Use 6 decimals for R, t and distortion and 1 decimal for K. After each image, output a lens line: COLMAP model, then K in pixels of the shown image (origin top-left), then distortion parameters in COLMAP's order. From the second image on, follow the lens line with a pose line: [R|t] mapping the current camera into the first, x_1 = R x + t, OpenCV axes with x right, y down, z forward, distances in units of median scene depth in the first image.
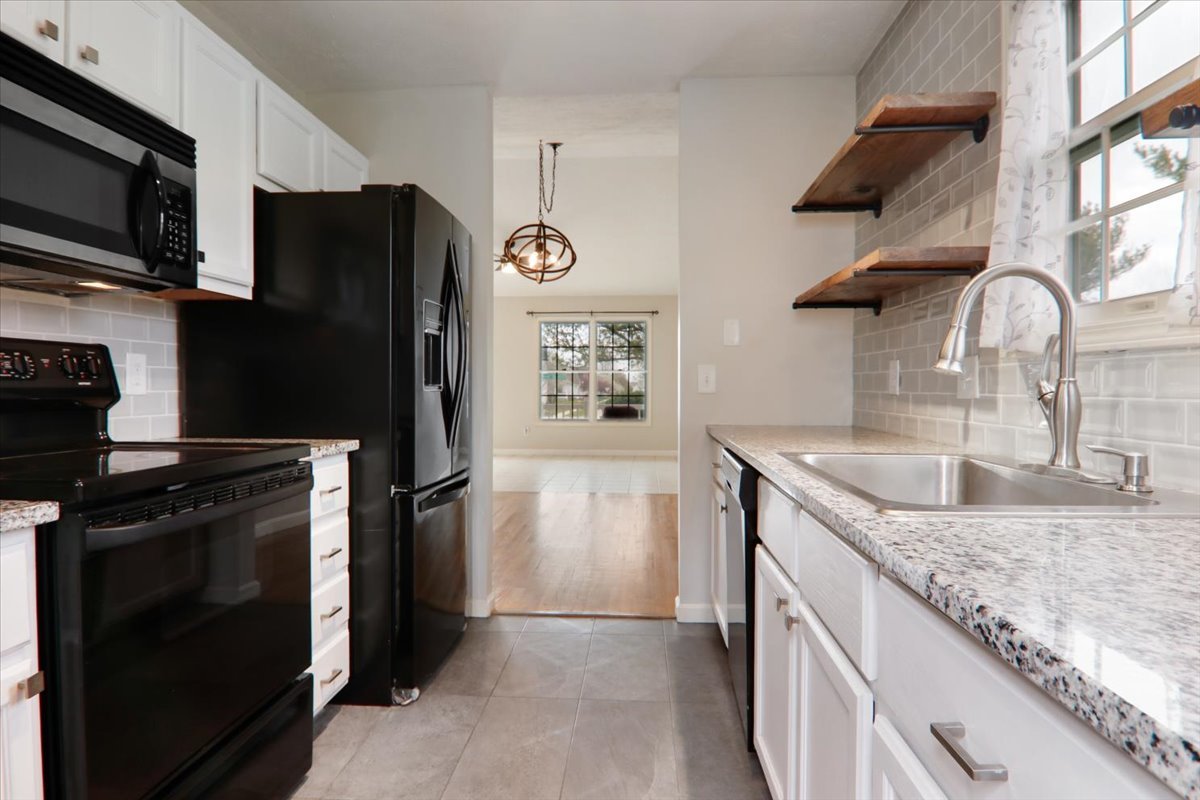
lens RADIAL K [[691.4, 0, 600.0], [0, 691.4, 400.0], [0, 0, 1]] dist [-0.000162, -0.000061]
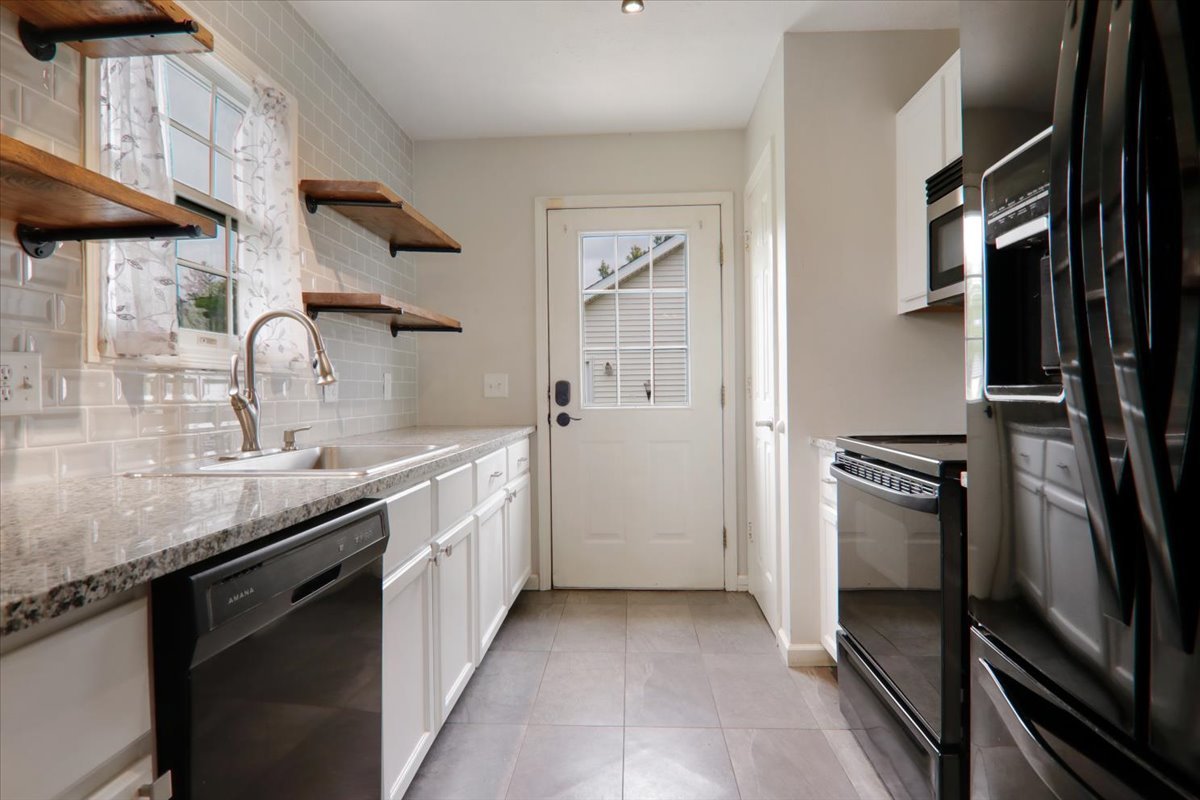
lens RADIAL K [[691.4, 0, 600.0], [0, 691.4, 400.0], [0, 0, 1]] dist [-0.000162, -0.000061]
pose [[-0.999909, 0.011709, -0.006759, -0.024096], [0.011447, 0.999224, 0.037688, -0.038810], [0.007195, 0.037607, -0.999267, 1.820045]]
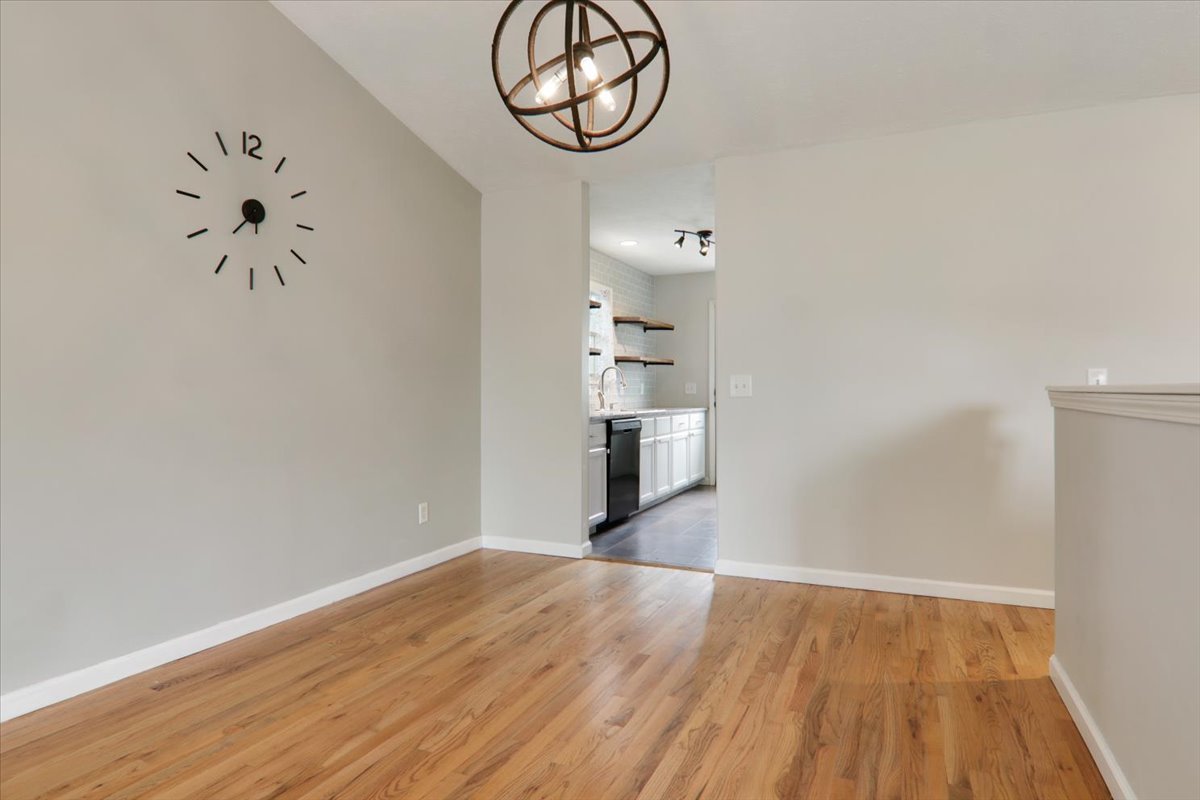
lens RADIAL K [[691.4, 0, 600.0], [0, 691.4, 400.0], [0, 0, 1]] dist [-0.000162, -0.000061]
pose [[-0.938670, -0.000562, 0.344818, -0.688594], [0.012230, 0.999315, 0.034923, -0.094170], [-0.344601, 0.036998, -0.938020, 4.033621]]
